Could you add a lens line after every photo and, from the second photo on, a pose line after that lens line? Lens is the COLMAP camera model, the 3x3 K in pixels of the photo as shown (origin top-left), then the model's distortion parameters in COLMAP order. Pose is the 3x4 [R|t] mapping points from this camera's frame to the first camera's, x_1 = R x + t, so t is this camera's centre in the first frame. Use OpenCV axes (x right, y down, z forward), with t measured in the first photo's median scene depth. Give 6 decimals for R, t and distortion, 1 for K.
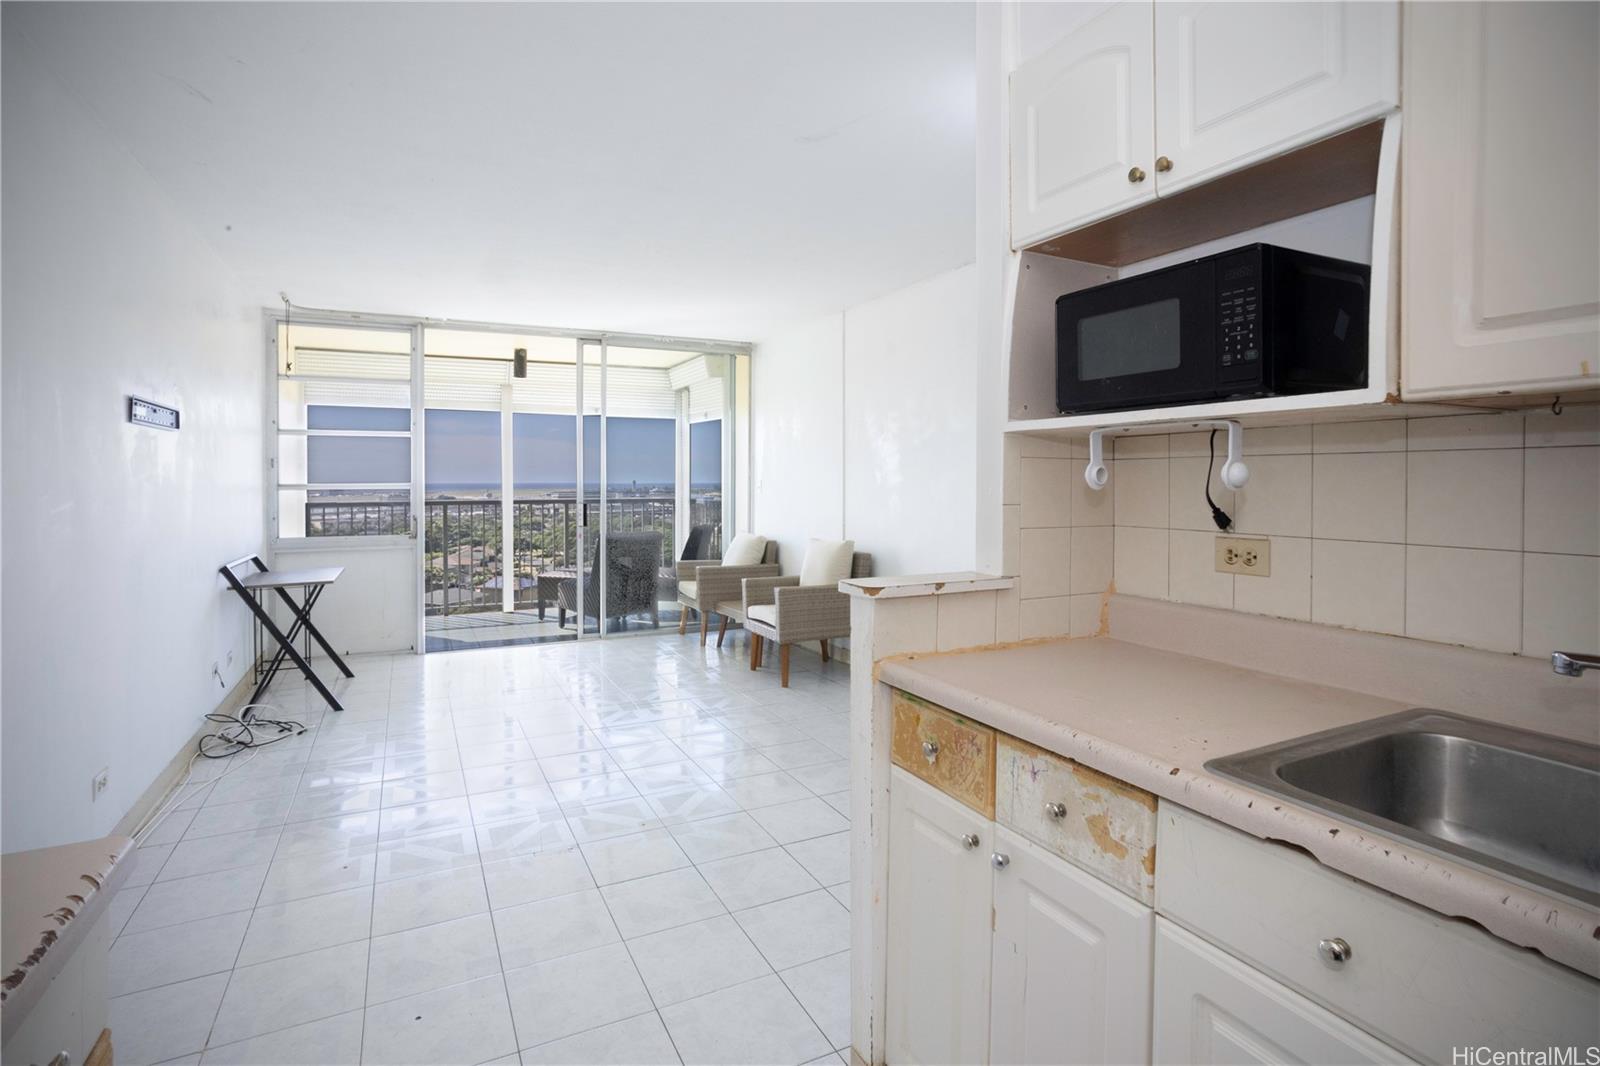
lens RADIAL K [[819.0, 0, 806.4], [0, 819.0, 489.5], [0, 0, 1]] dist [0.001696, 0.002490]
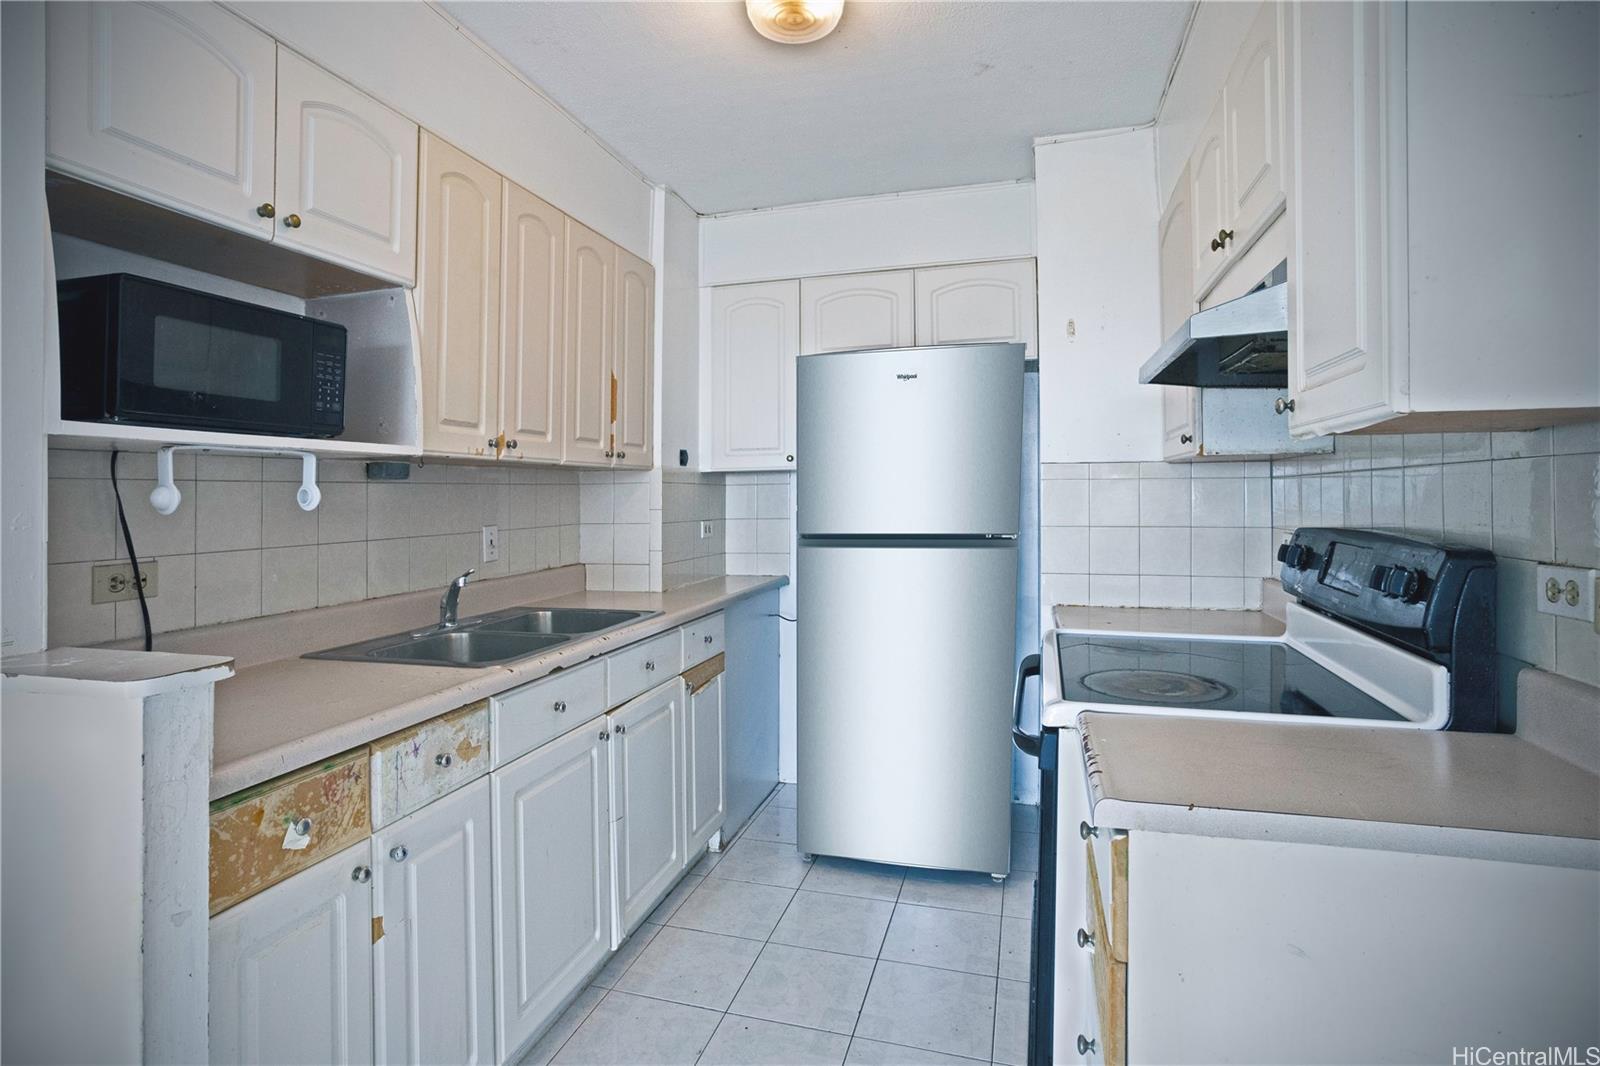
lens RADIAL K [[819.0, 0, 806.4], [0, 819.0, 489.5], [0, 0, 1]] dist [0.001696, 0.002490]
pose [[-0.737398, 0.015174, 0.675288, -0.846652], [0.025539, 0.999659, 0.005426, -0.015666], [-0.674975, 0.021247, -0.737535, 1.350929]]
